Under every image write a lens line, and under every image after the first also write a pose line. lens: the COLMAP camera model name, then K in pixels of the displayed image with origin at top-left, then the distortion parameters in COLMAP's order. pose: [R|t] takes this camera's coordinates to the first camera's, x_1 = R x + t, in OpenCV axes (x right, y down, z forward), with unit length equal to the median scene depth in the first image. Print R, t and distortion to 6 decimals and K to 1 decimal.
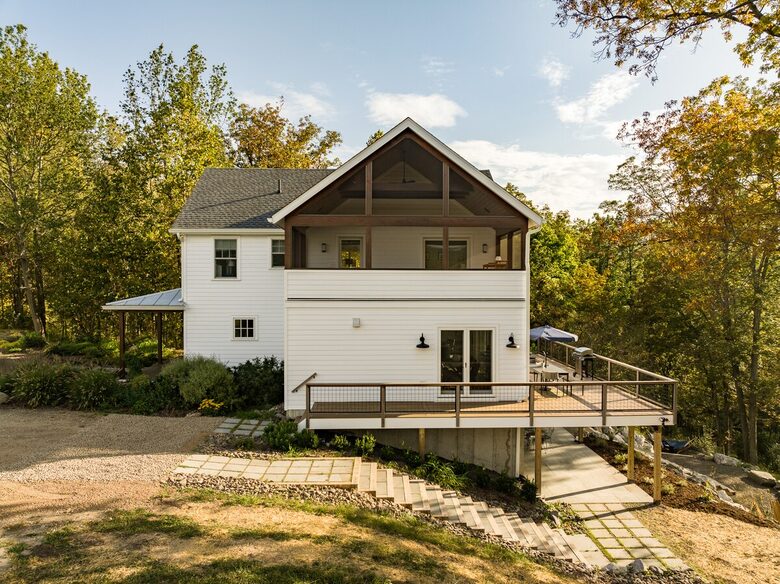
lens RADIAL K [[553.0, 0, 389.8], [0, 553.0, 294.1], [0, 0, 1]] dist [-0.051028, 0.016147]
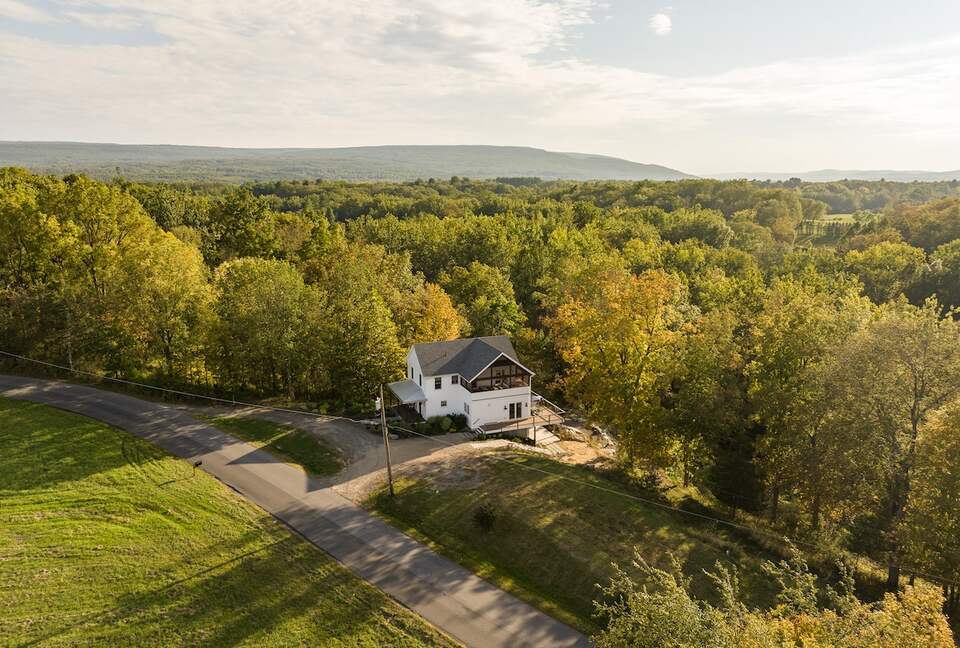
lens RADIAL K [[680.7, 0, 481.5], [0, 680.7, 326.7], [0, 0, 1]] dist [-0.049821, 0.014449]
pose [[0.943636, -0.076911, 0.321924, -1.570407], [0.015494, 0.981826, 0.189151, -1.357942], [-0.330621, -0.173502, 0.927678, -3.228060]]
